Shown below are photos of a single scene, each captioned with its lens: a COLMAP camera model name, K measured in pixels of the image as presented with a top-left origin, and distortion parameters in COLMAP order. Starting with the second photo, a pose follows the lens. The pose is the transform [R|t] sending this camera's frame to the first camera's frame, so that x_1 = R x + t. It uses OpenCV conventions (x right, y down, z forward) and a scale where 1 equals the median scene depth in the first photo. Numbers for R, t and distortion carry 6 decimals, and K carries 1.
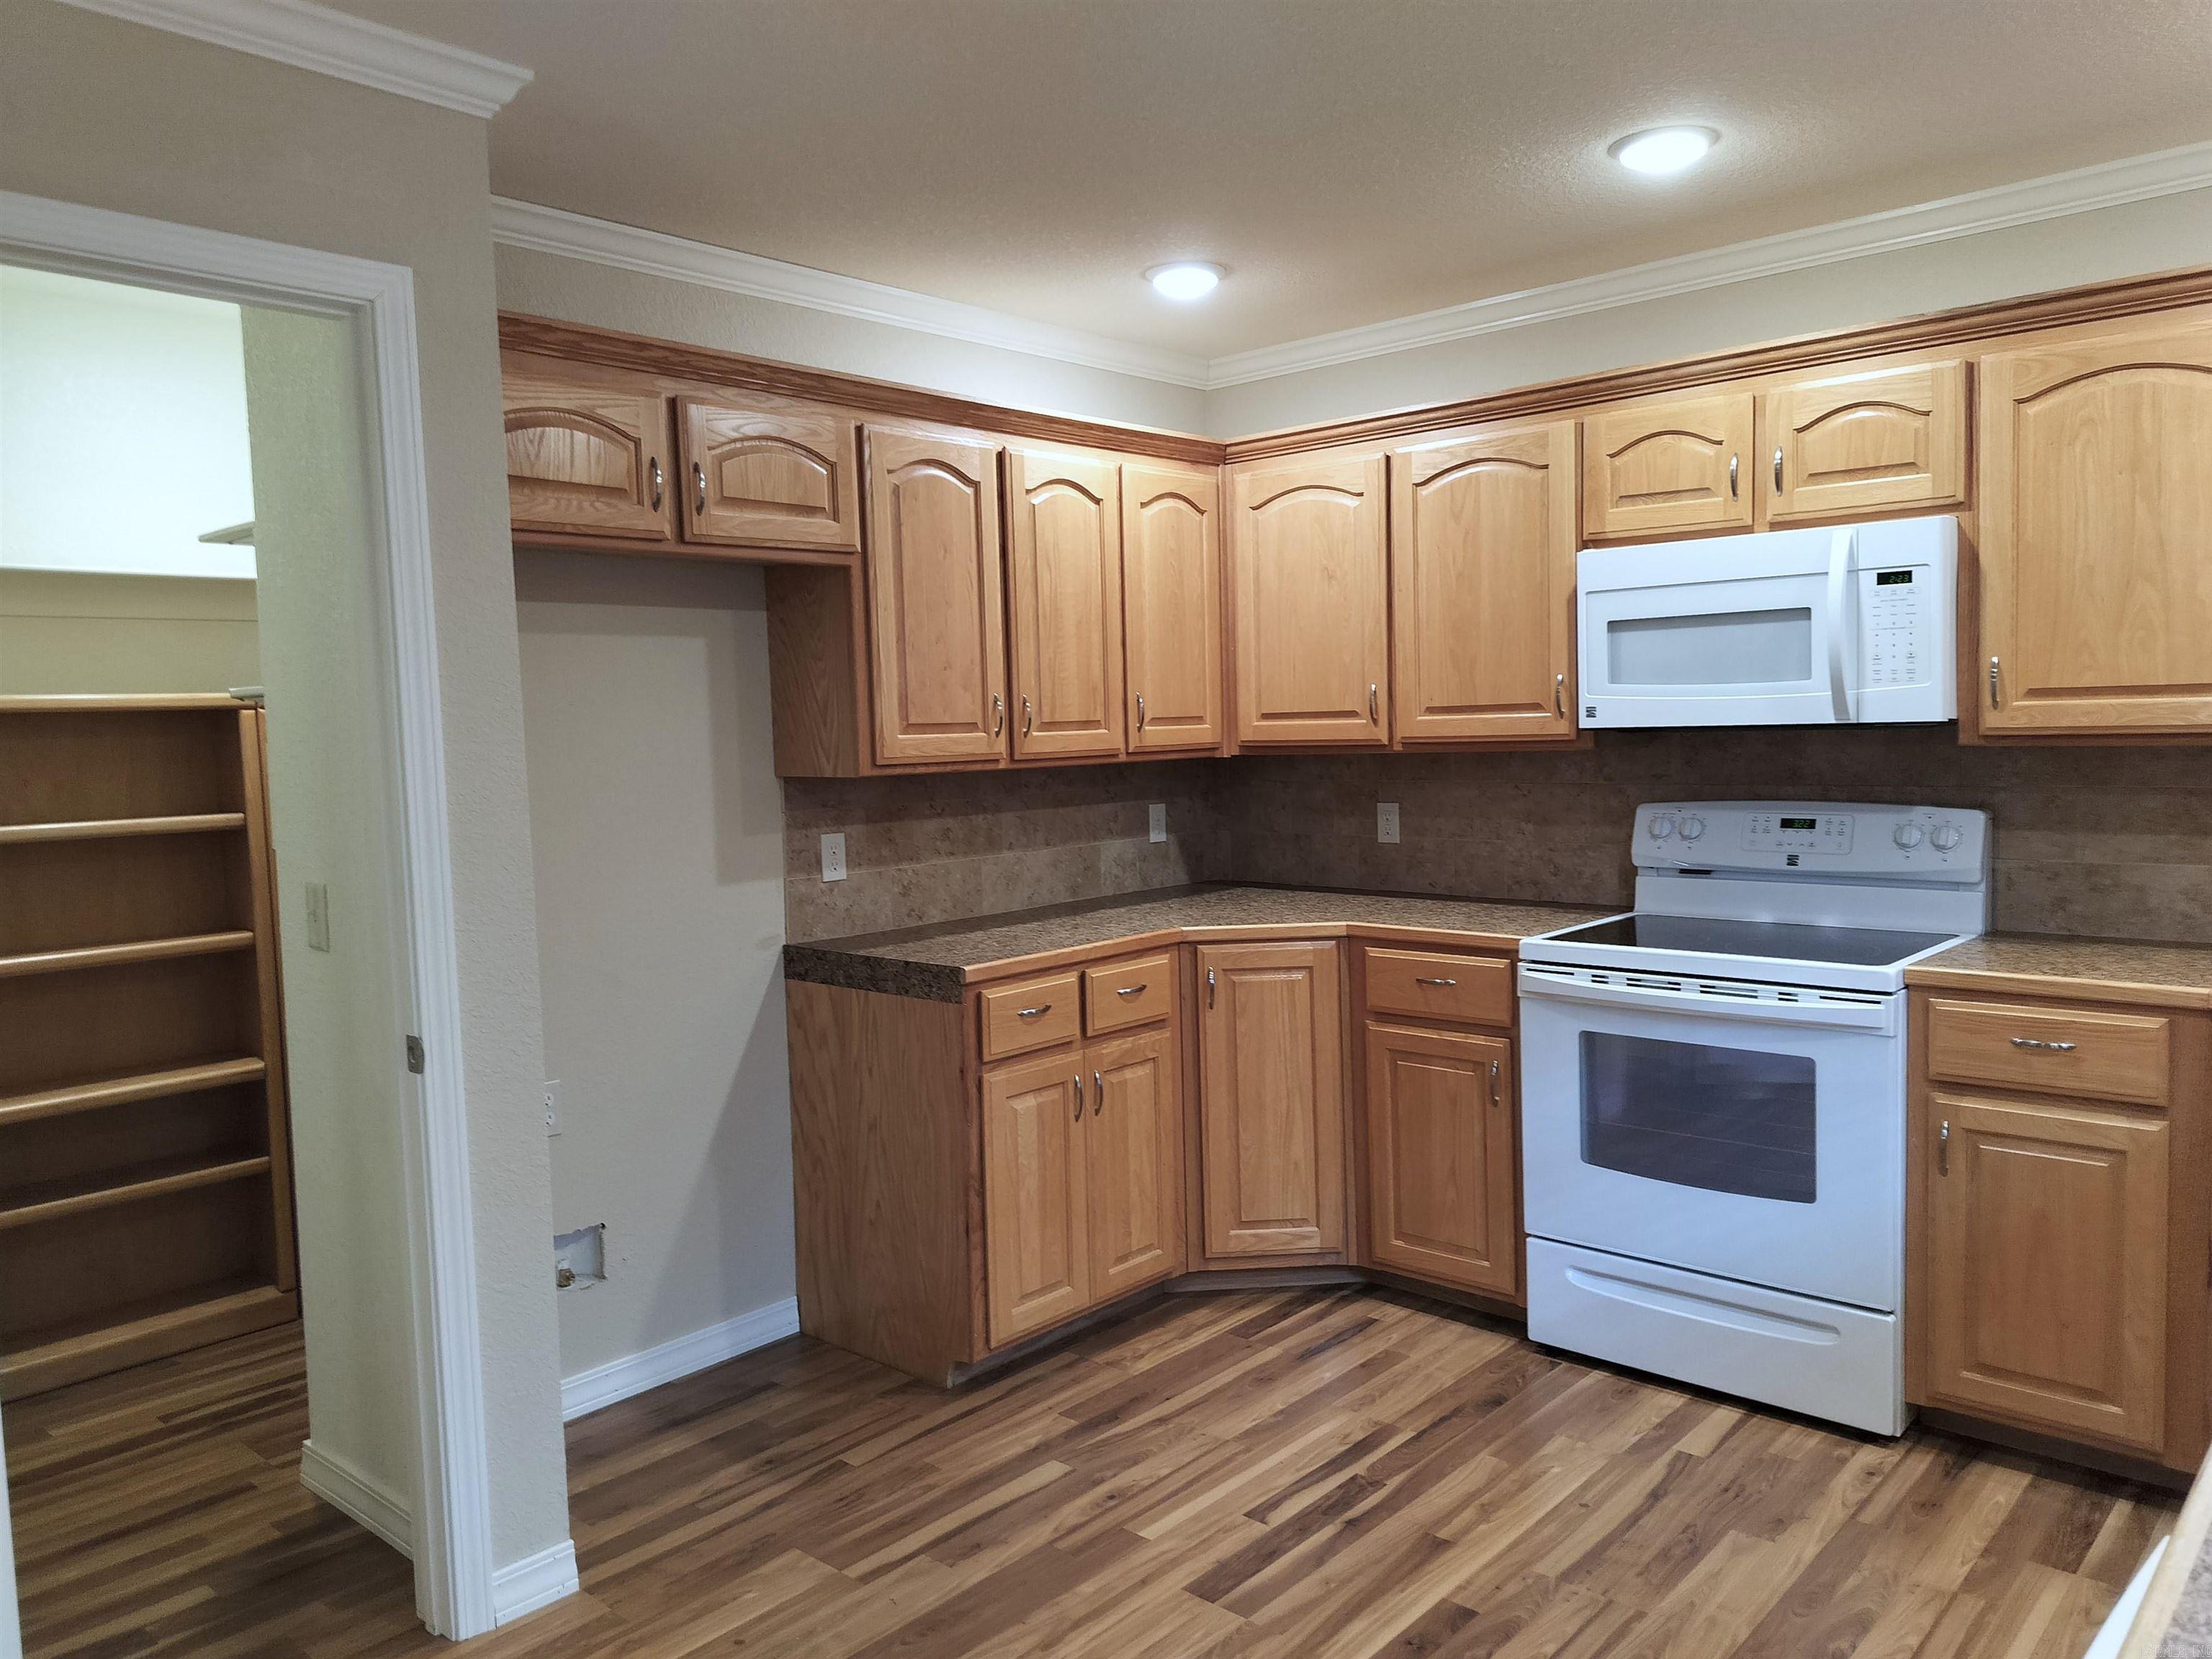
lens RADIAL K [[1581.4, 0, 1144.0], [0, 1581.4, 826.7], [0, 0, 1]] dist [0.079350, -0.089384]
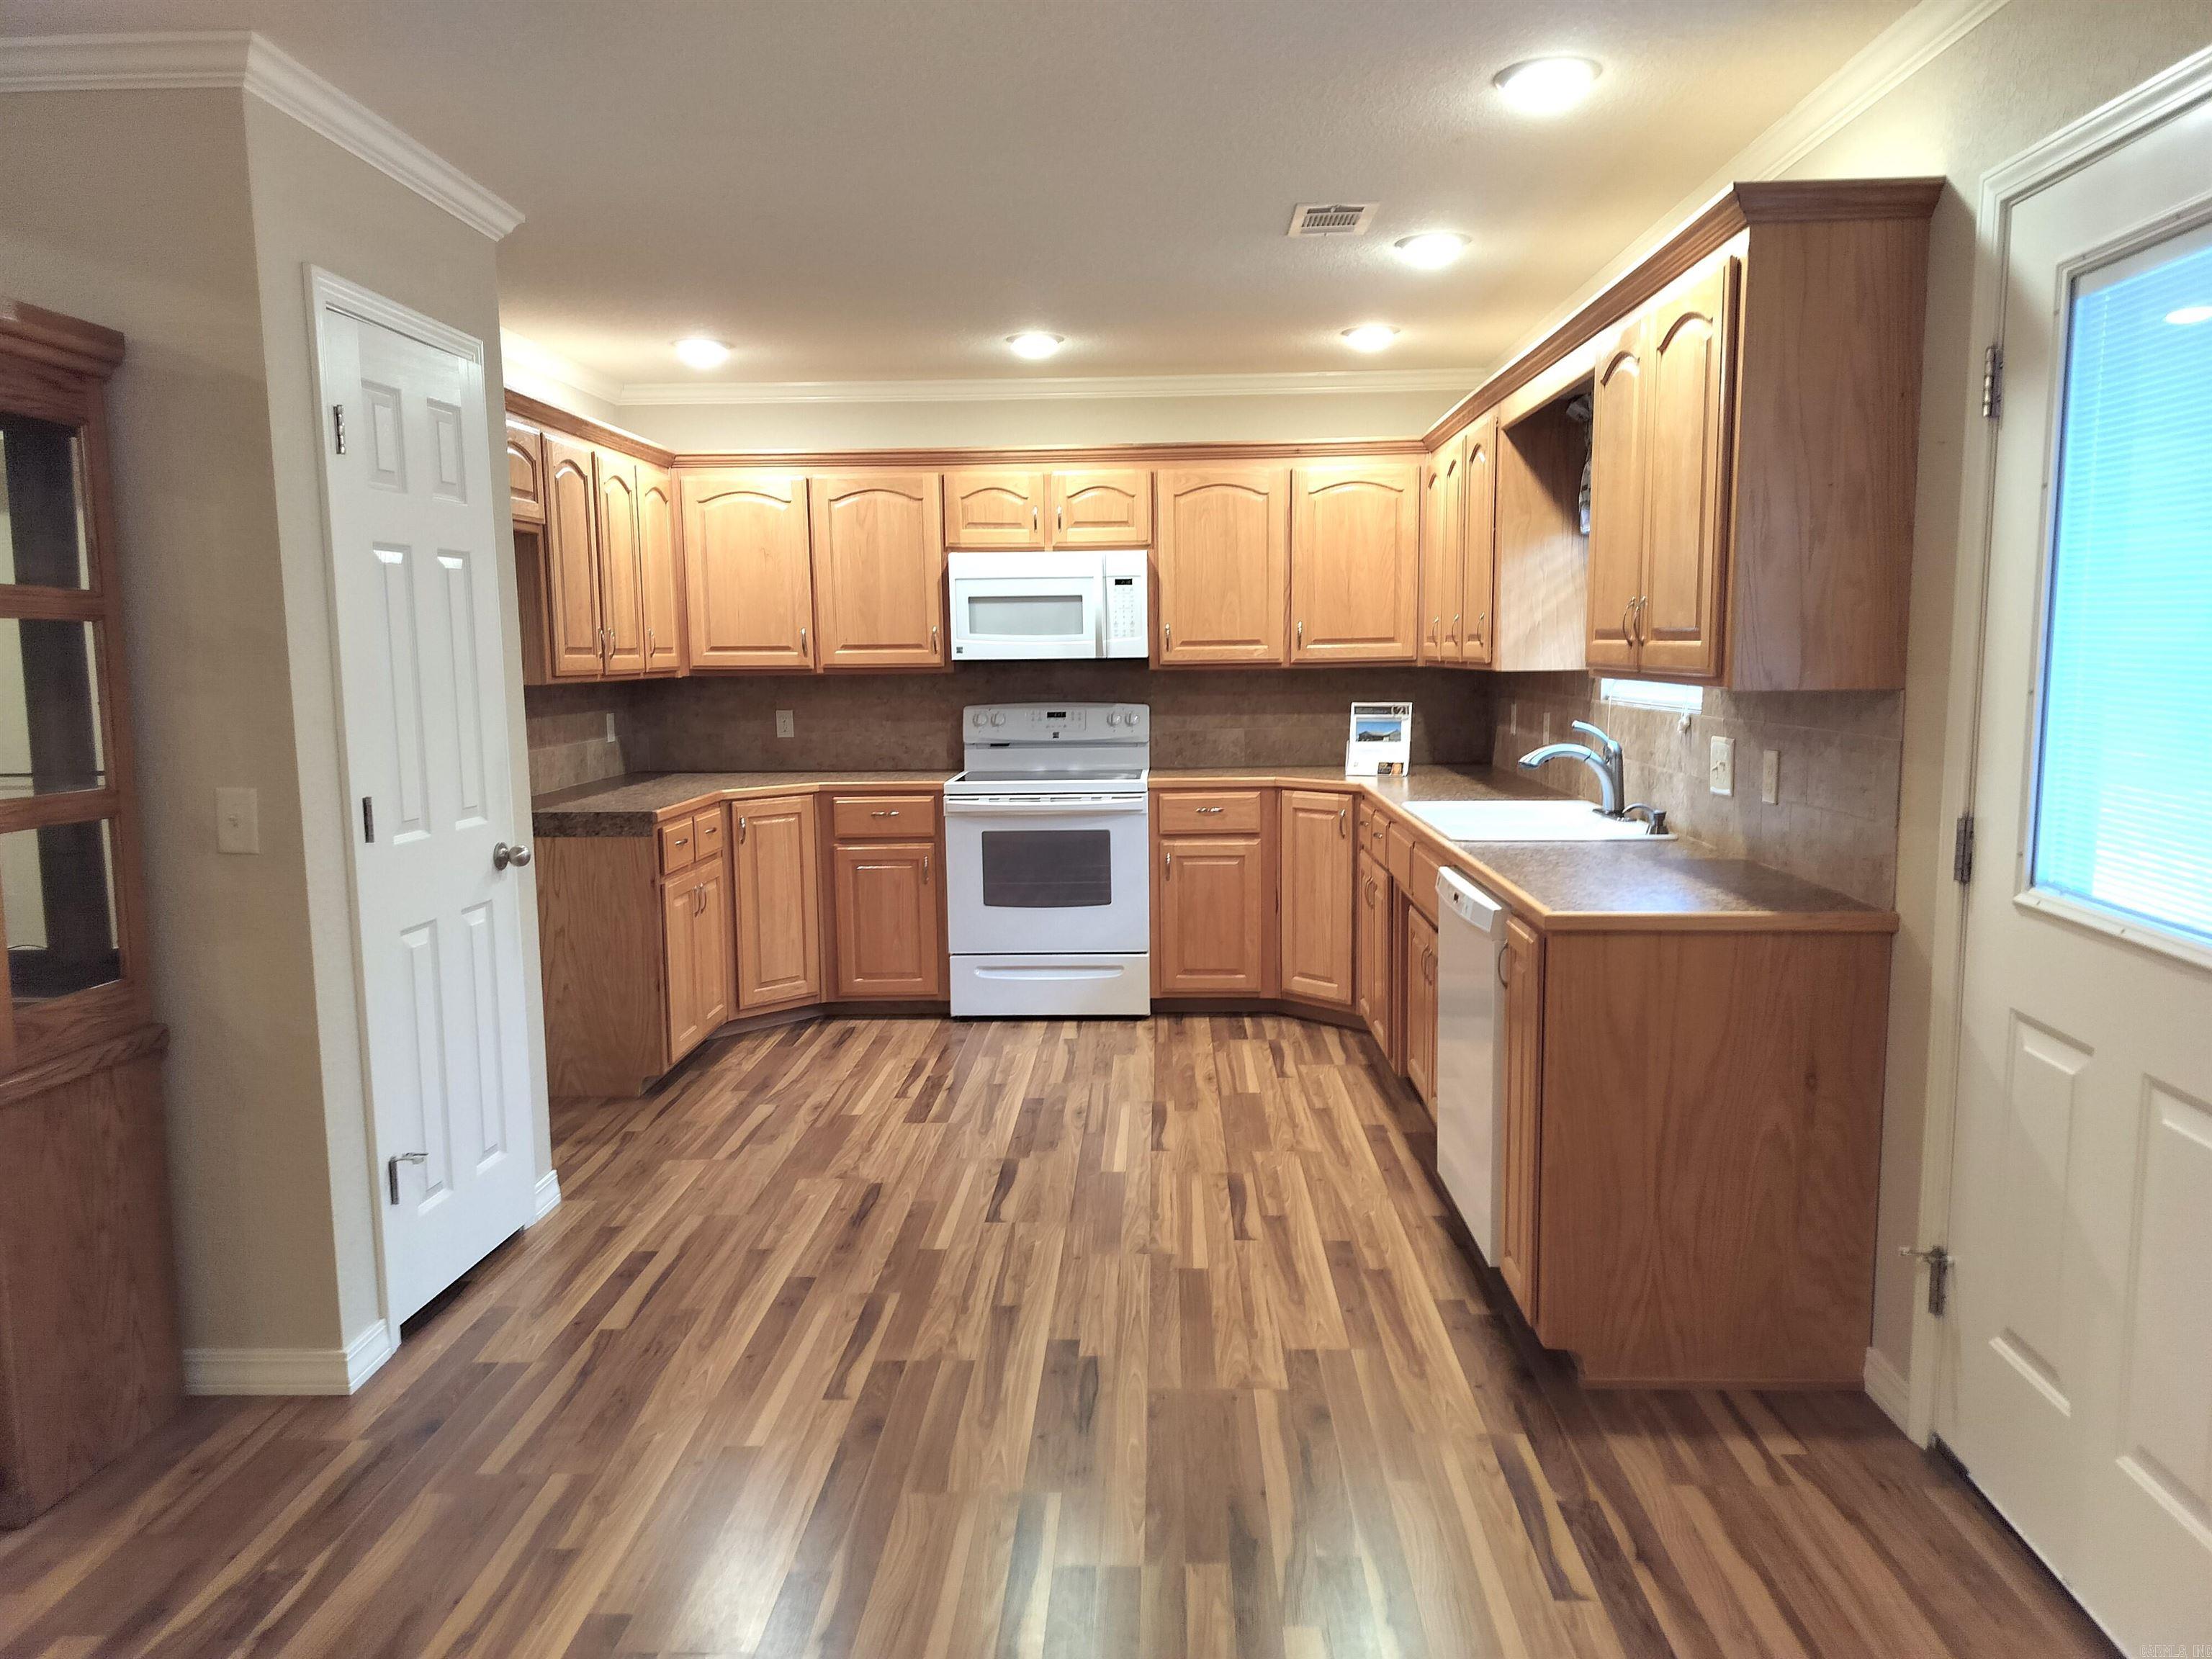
lens RADIAL K [[1533.1, 0, 1104.6], [0, 1533.1, 830.4], [0, 0, 1]] dist [0.149996, -0.196077]
pose [[0.771002, -0.058513, 0.634139, -0.682784], [0.036667, 0.998197, 0.047525, 0.050081], [-0.635776, -0.013390, 0.771757, -0.385472]]
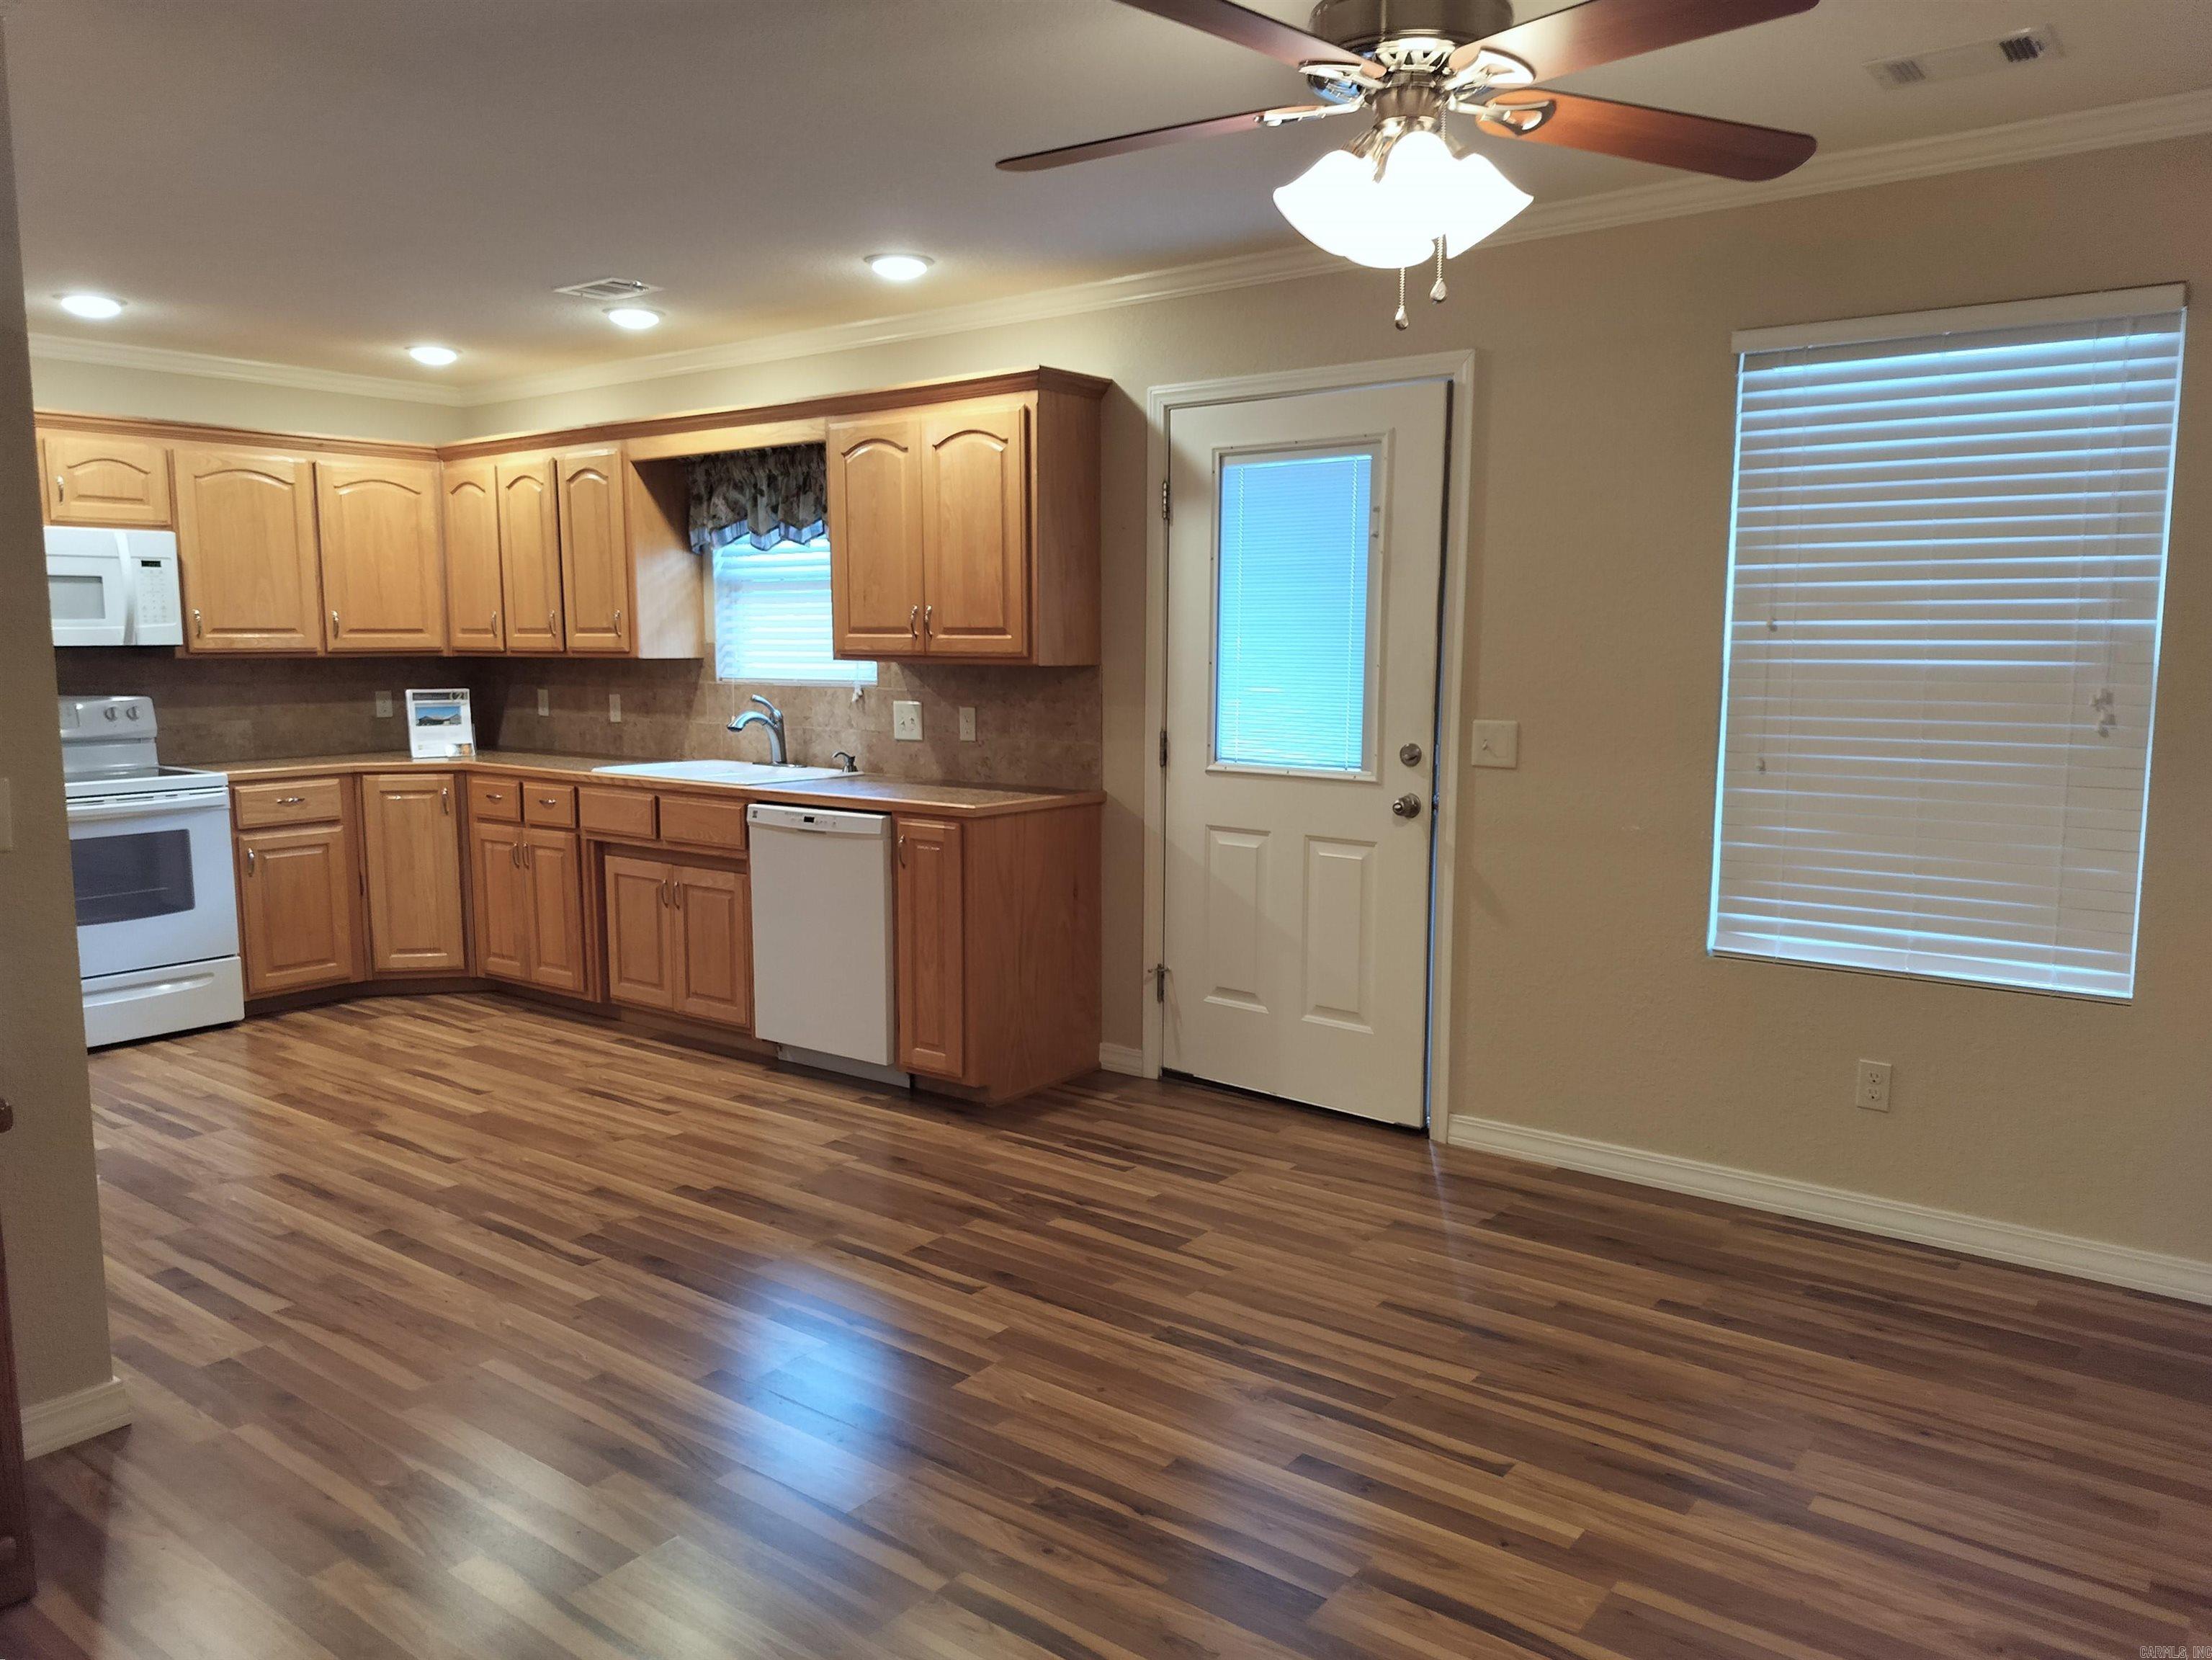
lens RADIAL K [[1594.4, 0, 1109.0], [0, 1594.4, 839.7], [0, 0, 1]] dist [0.004114, 0.000349]
pose [[-0.074956, -0.098625, 0.992298, -1.298382], [0.073957, 0.991807, 0.104163, 0.040503], [-0.994441, 0.081195, -0.067048, 0.075376]]
